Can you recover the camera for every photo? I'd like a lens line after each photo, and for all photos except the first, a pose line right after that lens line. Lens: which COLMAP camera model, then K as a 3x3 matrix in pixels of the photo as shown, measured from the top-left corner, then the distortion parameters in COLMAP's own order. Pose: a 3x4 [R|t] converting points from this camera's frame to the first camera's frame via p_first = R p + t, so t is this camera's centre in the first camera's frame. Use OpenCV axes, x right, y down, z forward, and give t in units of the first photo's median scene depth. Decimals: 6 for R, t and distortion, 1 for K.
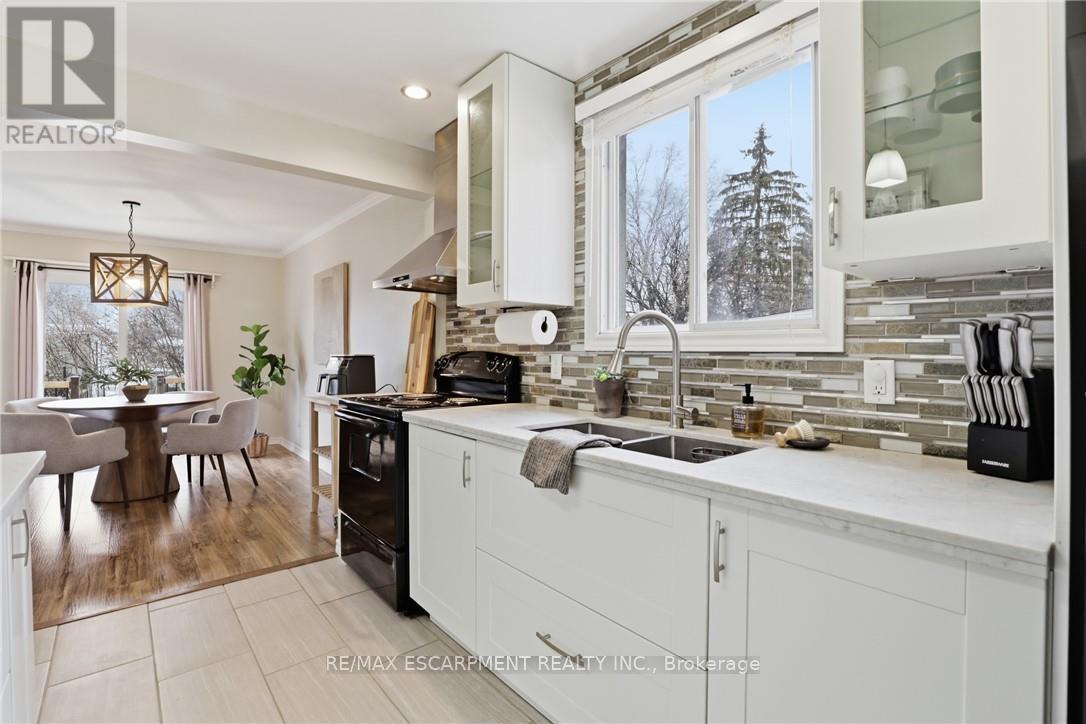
lens RADIAL K [[506.3, 0, 539.0], [0, 506.3, 351.3], [0, 0, 1]] dist [-0.019624, 0.001588]
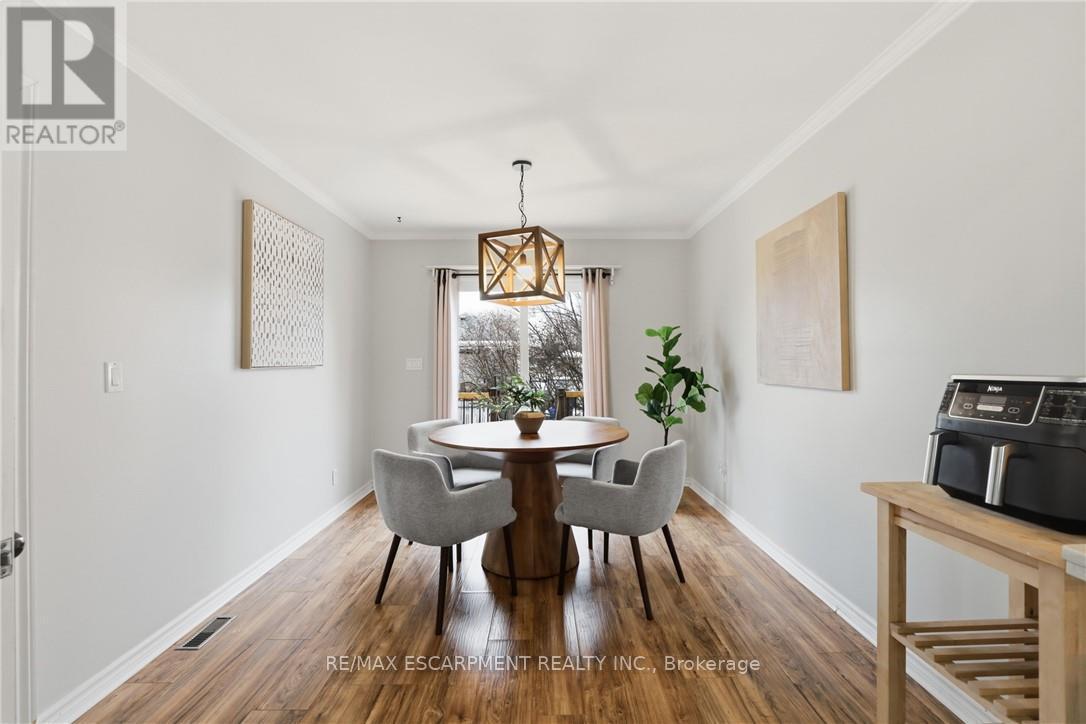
lens RADIAL K [[497.6, 0, 553.1], [0, 497.6, 358.7], [0, 0, 1]] dist [-0.029909, 0.000874]
pose [[0.782138, -0.009499, -0.623033, -0.313337], [0.006013, 0.999952, -0.007696, -0.002631], [0.623076, 0.002273, 0.782158, 0.437078]]
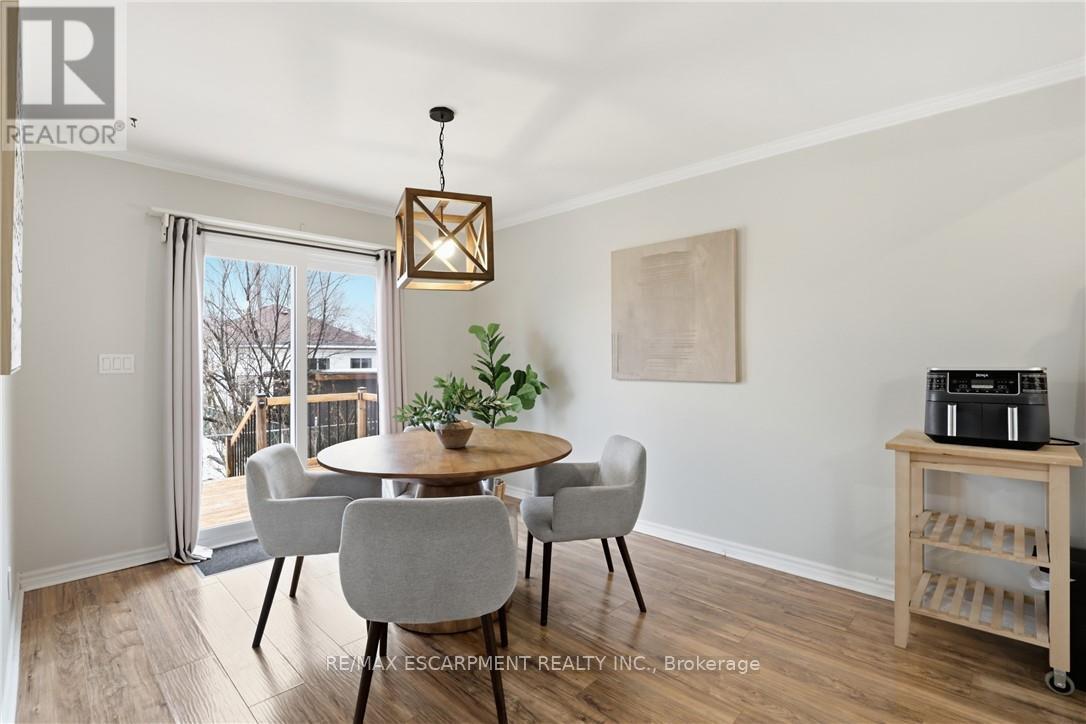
lens RADIAL K [[497.6, 0, 553.1], [0, 497.6, 358.7], [0, 0, 1]] dist [-0.029909, 0.000874]
pose [[0.993546, -0.006635, 0.113234, -0.722034], [0.006649, 0.999978, 0.000250, -0.005128], [-0.113233, 0.000504, 0.993568, 0.389131]]
